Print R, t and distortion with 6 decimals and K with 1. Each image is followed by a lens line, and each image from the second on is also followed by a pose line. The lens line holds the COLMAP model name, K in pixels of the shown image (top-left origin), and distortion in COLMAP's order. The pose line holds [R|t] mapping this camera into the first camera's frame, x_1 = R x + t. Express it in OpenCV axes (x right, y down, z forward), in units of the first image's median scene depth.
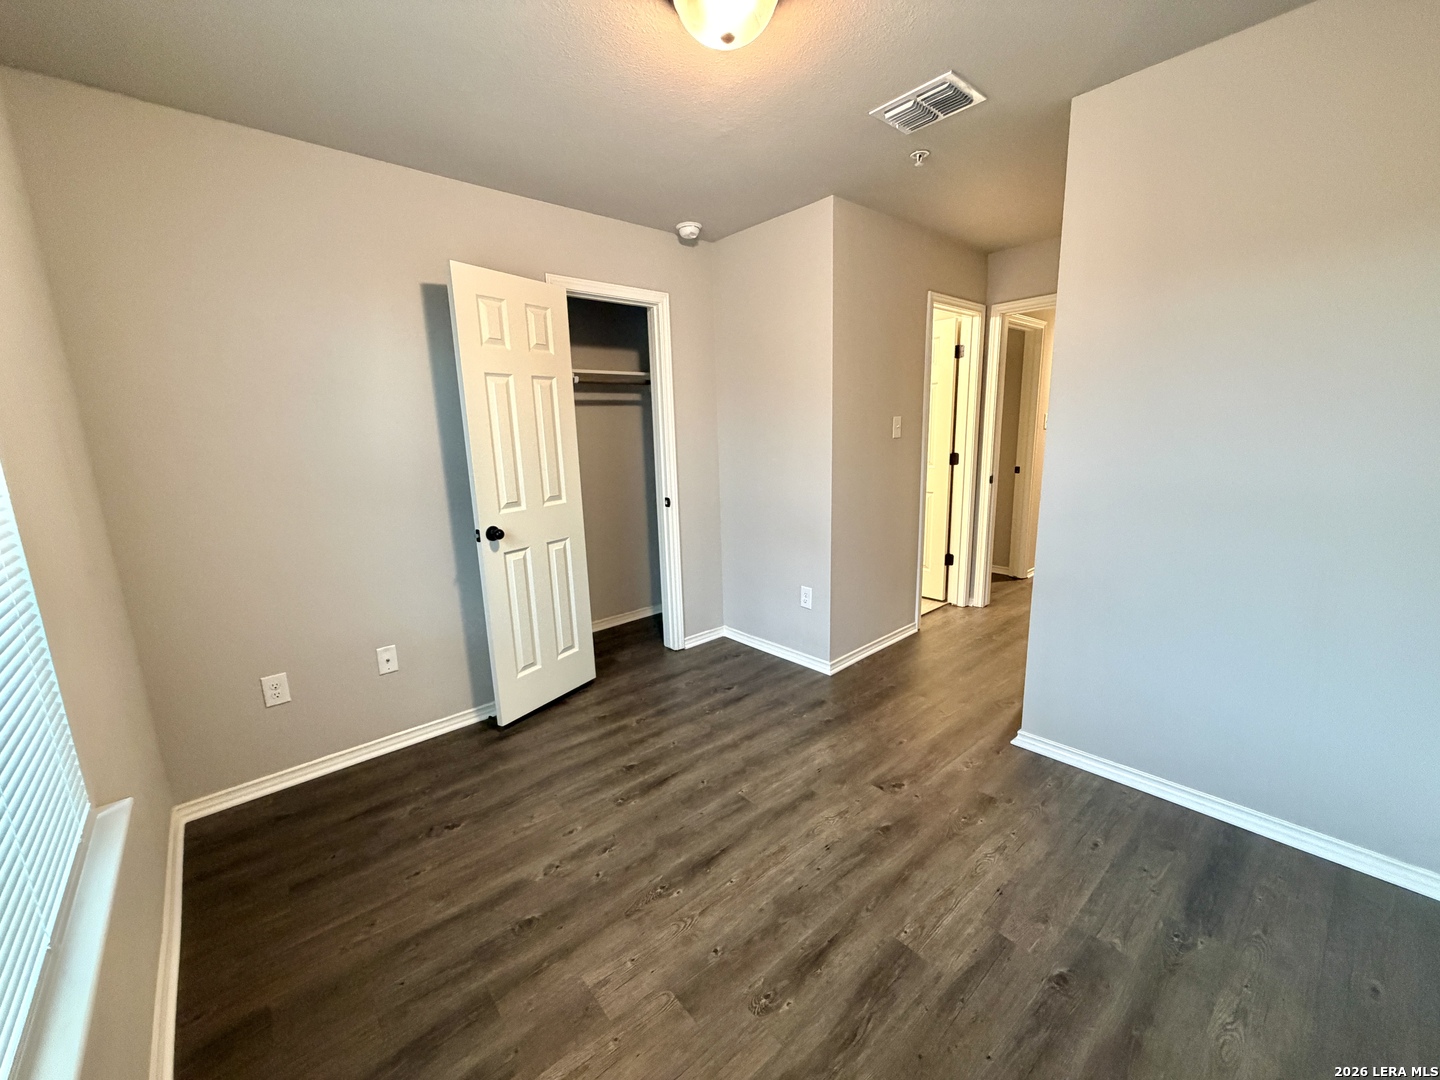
lens RADIAL K [[570.2, 0, 716.6], [0, 570.2, 539.9], [0, 0, 1]] dist [-0.001404, -0.000082]
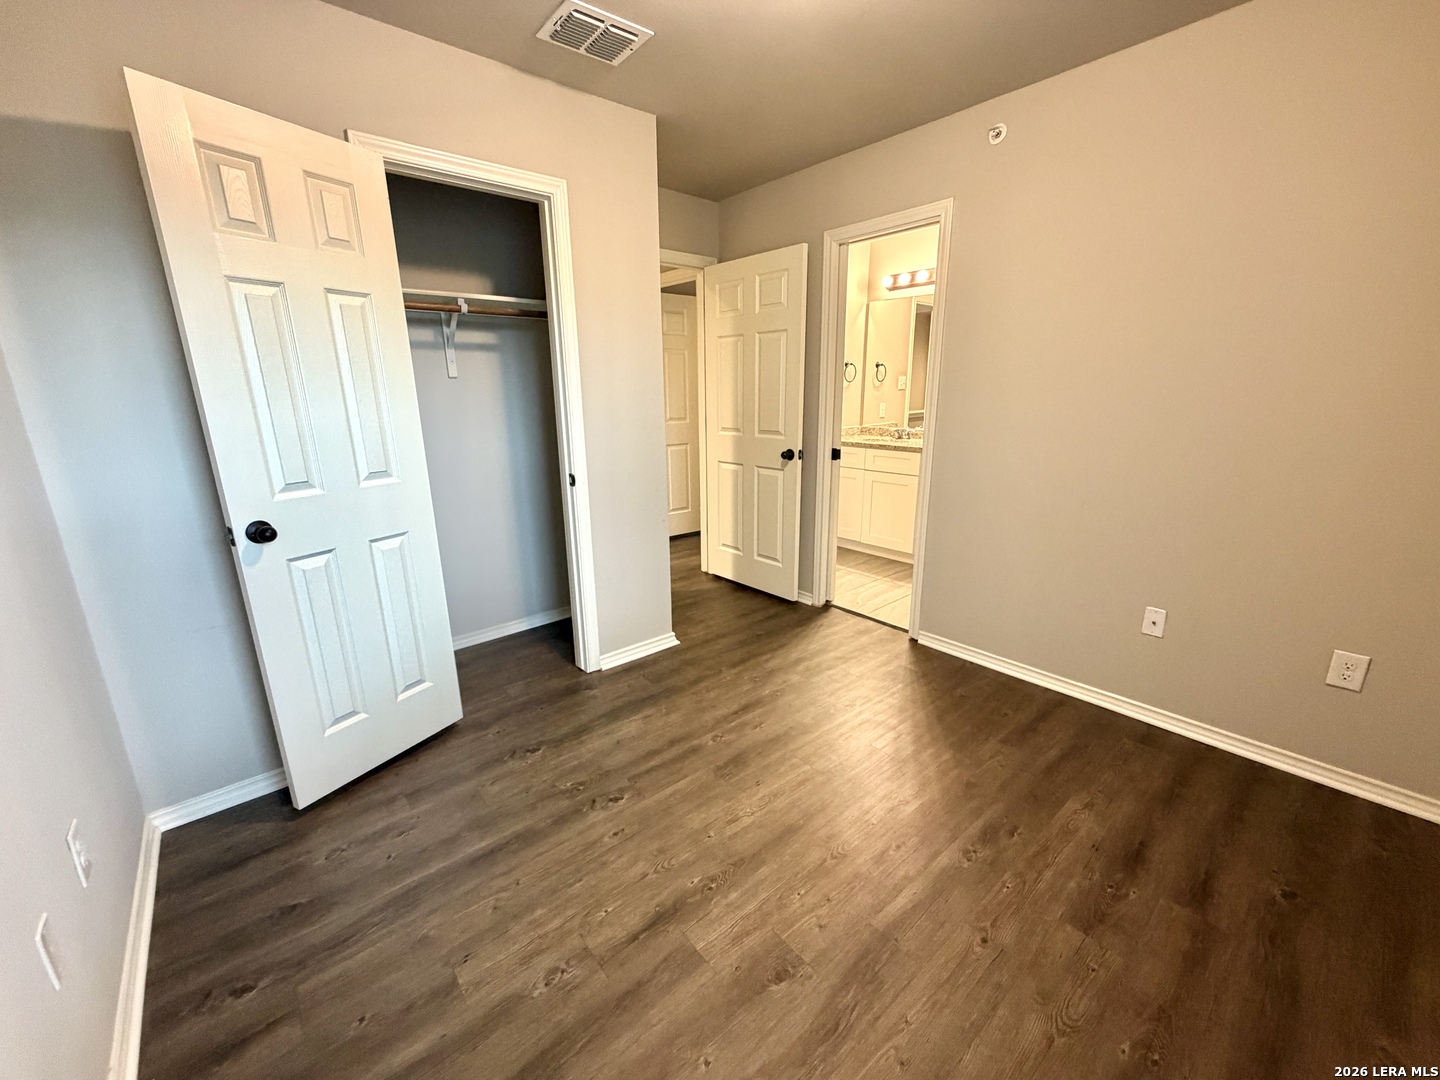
lens RADIAL K [[565.3, 0, 707.1], [0, 565.3, 537.4], [0, 0, 1]] dist [0.013573, 0.000000]
pose [[0.999390, 0.017256, -0.030367, 0.113994], [-0.015164, 0.997583, 0.067815, -0.044413], [0.031464, -0.067313, 0.997236, 0.266238]]
